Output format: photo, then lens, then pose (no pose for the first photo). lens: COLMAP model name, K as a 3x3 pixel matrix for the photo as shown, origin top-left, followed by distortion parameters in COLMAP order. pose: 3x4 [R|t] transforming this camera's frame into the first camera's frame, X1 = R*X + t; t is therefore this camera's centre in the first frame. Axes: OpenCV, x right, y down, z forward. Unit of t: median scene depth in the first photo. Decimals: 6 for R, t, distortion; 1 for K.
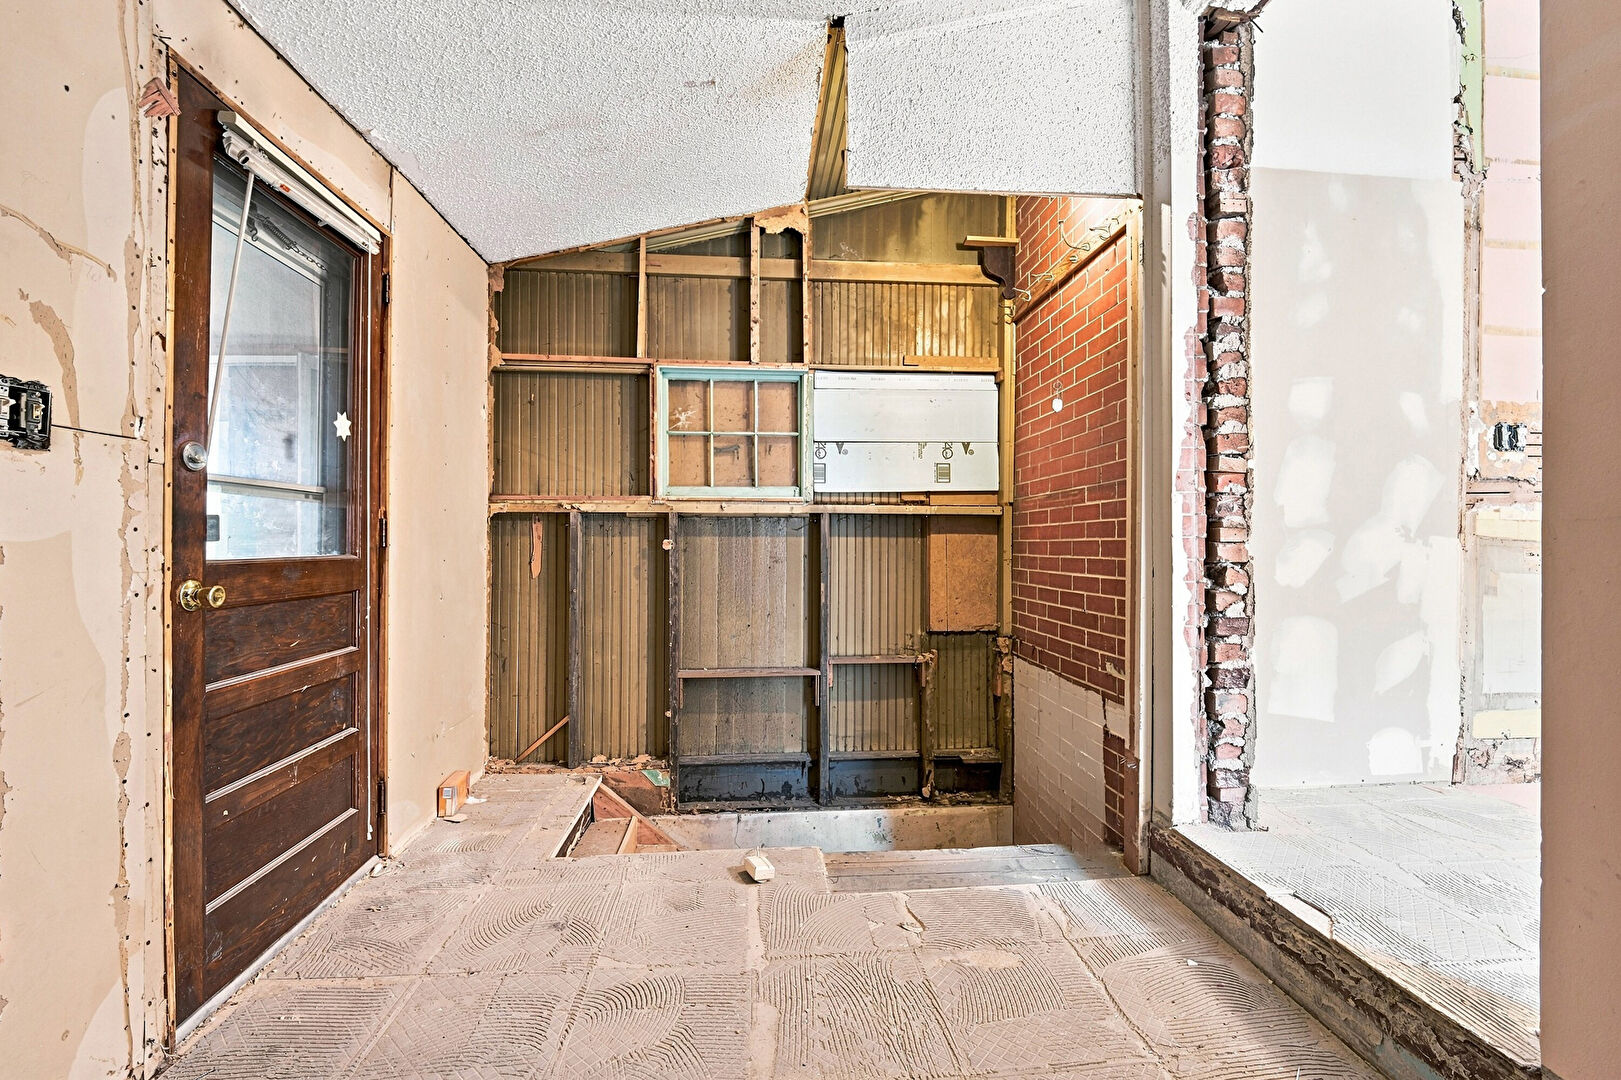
lens RADIAL K [[665.7, 0, 810.5], [0, 665.7, 540.0], [0, 0, 1]] dist [-0.025301, -0.000095]
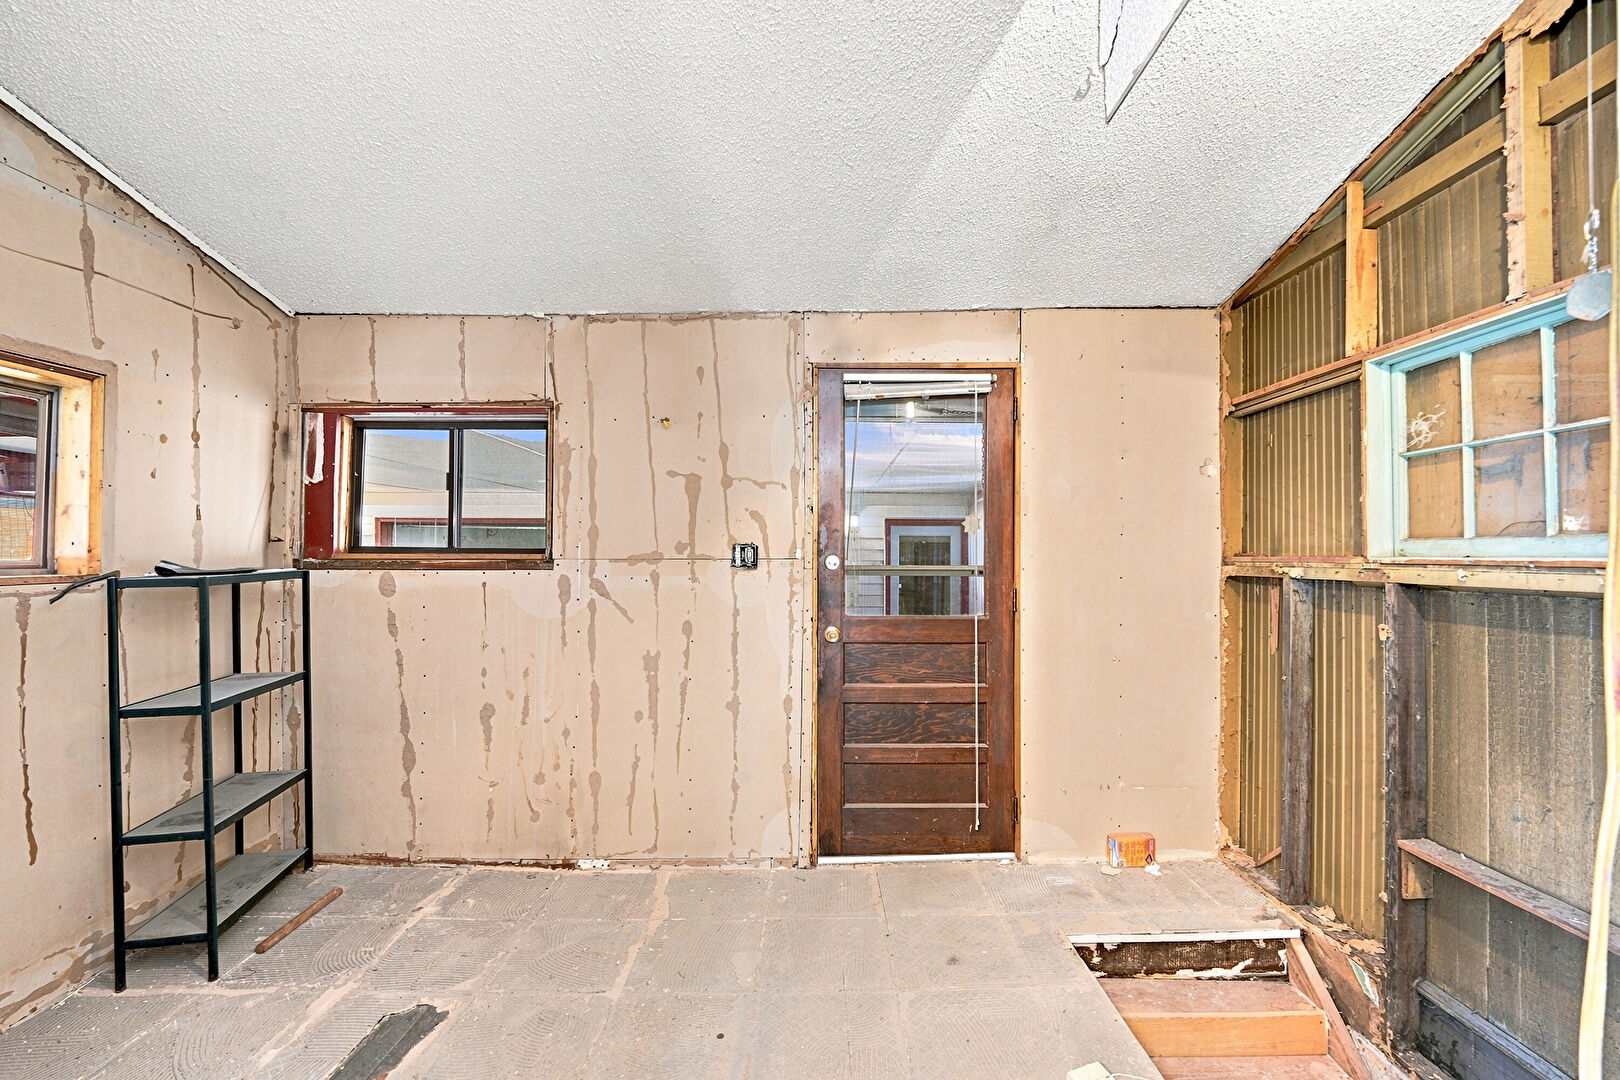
lens RADIAL K [[675.4, 0, 807.0], [0, 675.4, 534.5], [0, 0, 1]] dist [0.003764, -0.011325]
pose [[-0.073867, -0.029989, -0.996817, 0.920370], [0.001800, 0.999542, -0.030204, -0.131146], [0.997266, -0.004025, -0.073780, 0.929952]]
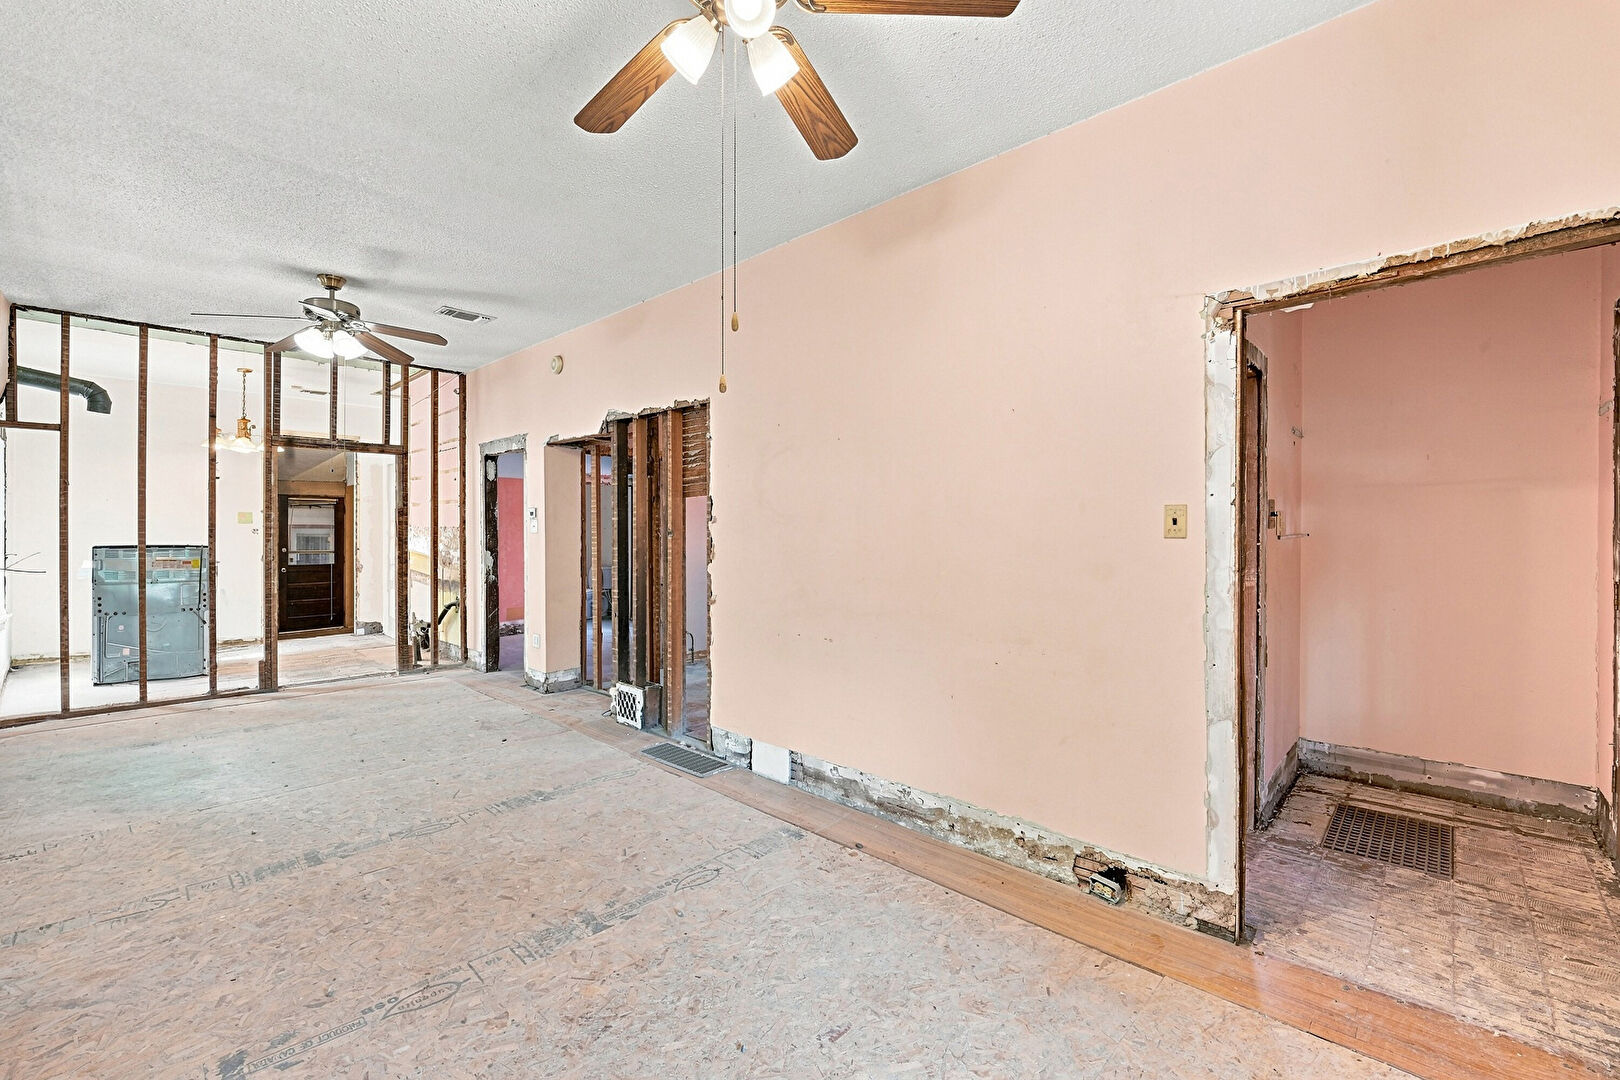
lens RADIAL K [[675.4, 0, 807.0], [0, 675.4, 534.5], [0, 0, 1]] dist [0.003764, -0.011325]
pose [[0.669142, 0.001059, -0.743133, 6.960733], [0.001558, 0.999995, 0.002828, -0.264093], [0.743133, -0.003050, 0.669137, 0.295143]]
